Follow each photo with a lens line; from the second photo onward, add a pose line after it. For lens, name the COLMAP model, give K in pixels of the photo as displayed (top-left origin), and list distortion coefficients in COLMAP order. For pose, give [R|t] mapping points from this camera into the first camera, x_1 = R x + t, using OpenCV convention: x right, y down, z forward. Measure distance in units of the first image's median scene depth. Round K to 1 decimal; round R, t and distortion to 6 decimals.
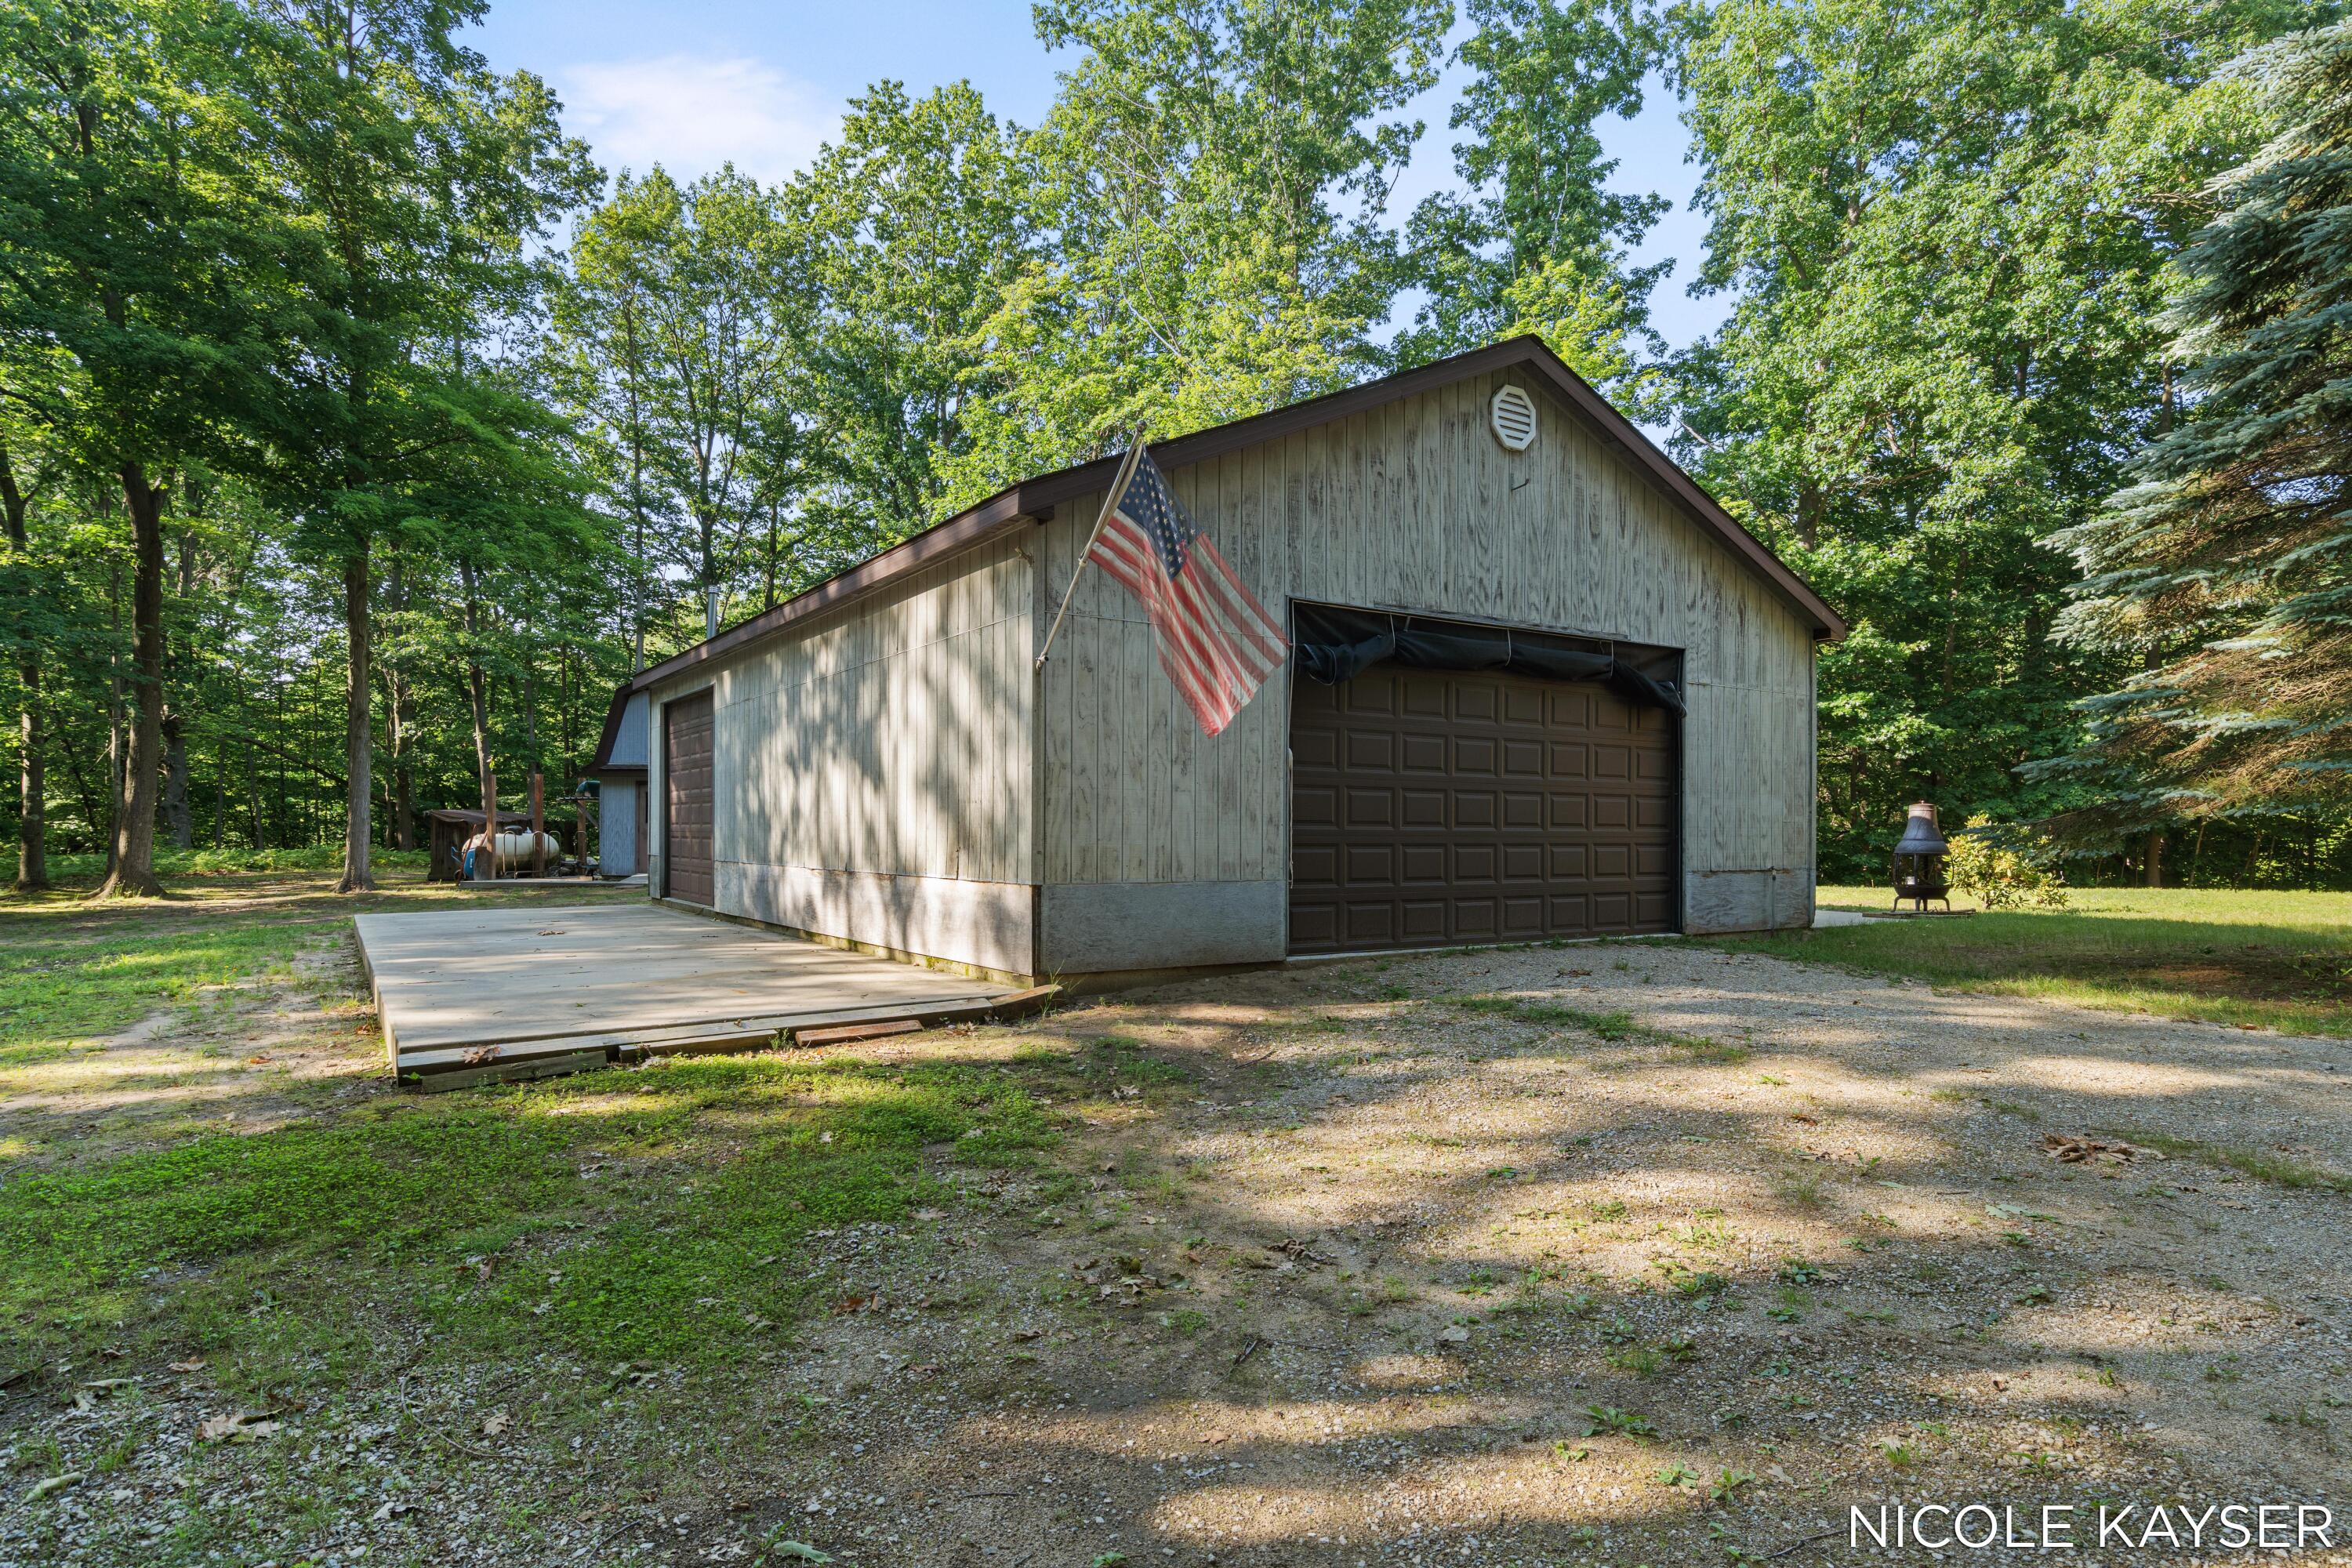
lens RADIAL K [[1277.2, 0, 1177.8], [0, 1277.2, 827.6], [0, 0, 1]] dist [0.016683, 0.000709]
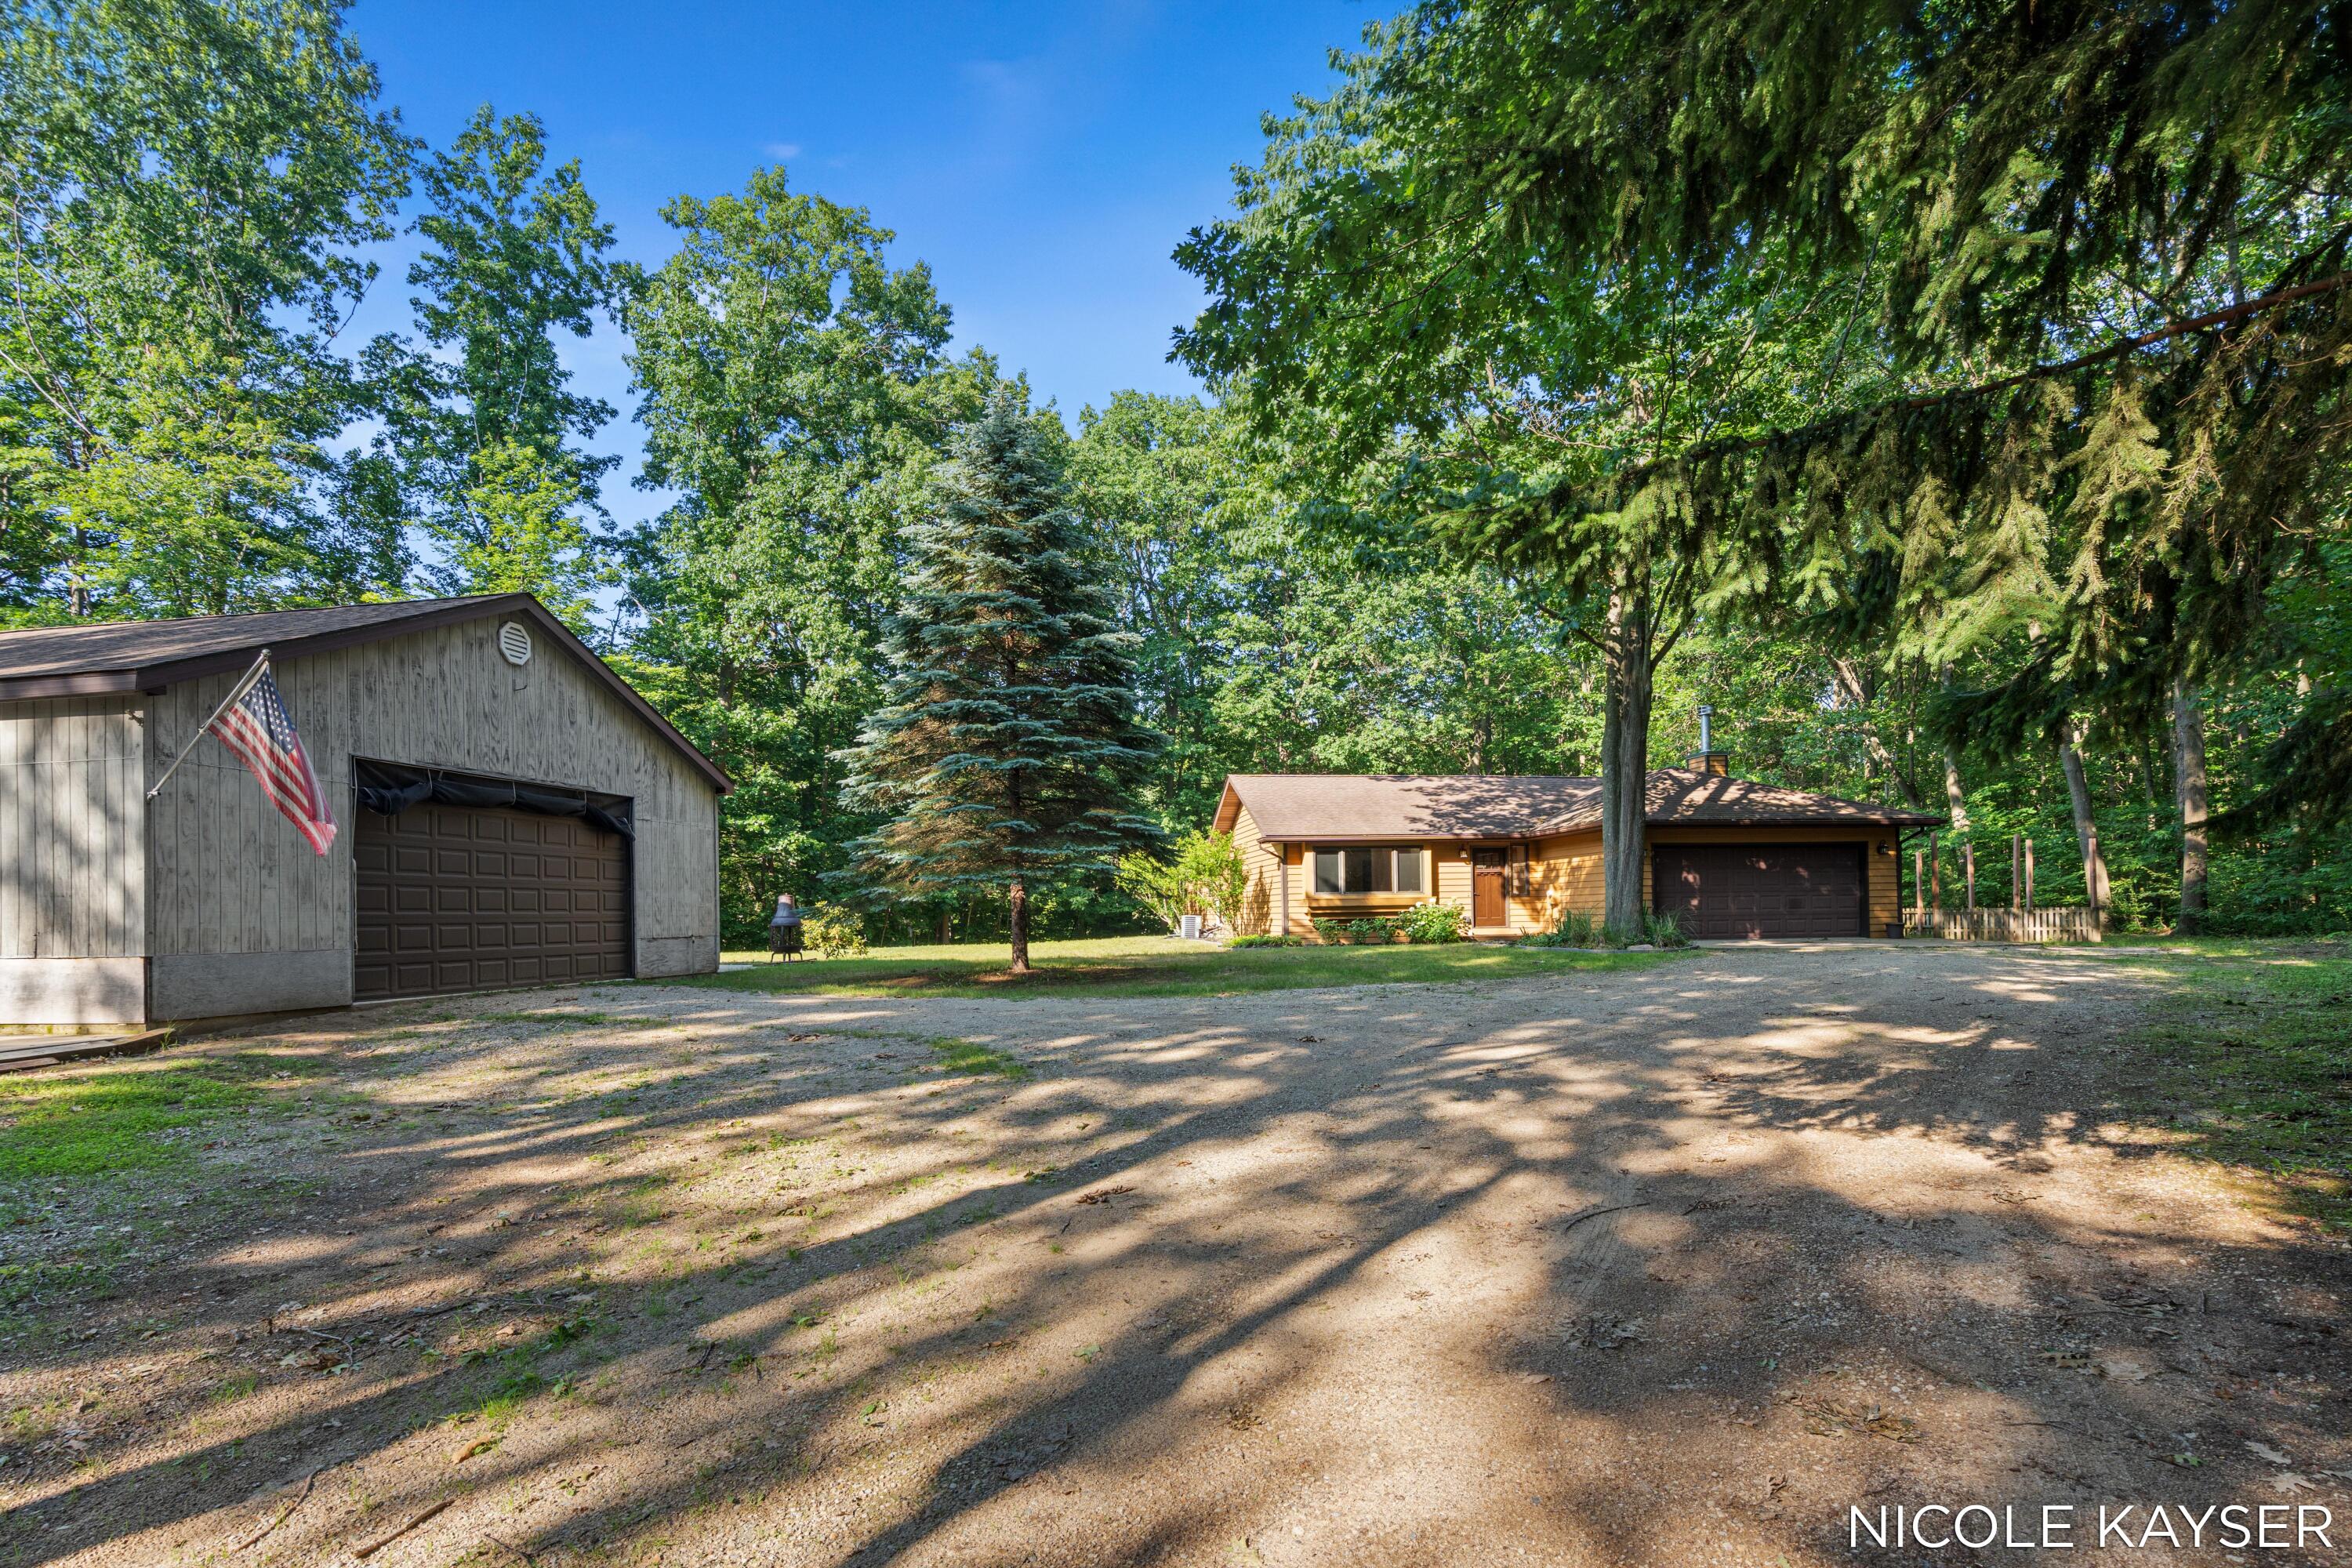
lens RADIAL K [[1121.2, 0, 1179.6], [0, 1121.2, 899.8], [0, 0, 1]] dist [0.001222, 0.000138]
pose [[0.676756, -0.006650, 0.736178, -0.061086], [0.013930, 0.999896, -0.003773, -0.002040], [-0.736076, 0.012808, 0.676778, -0.156107]]
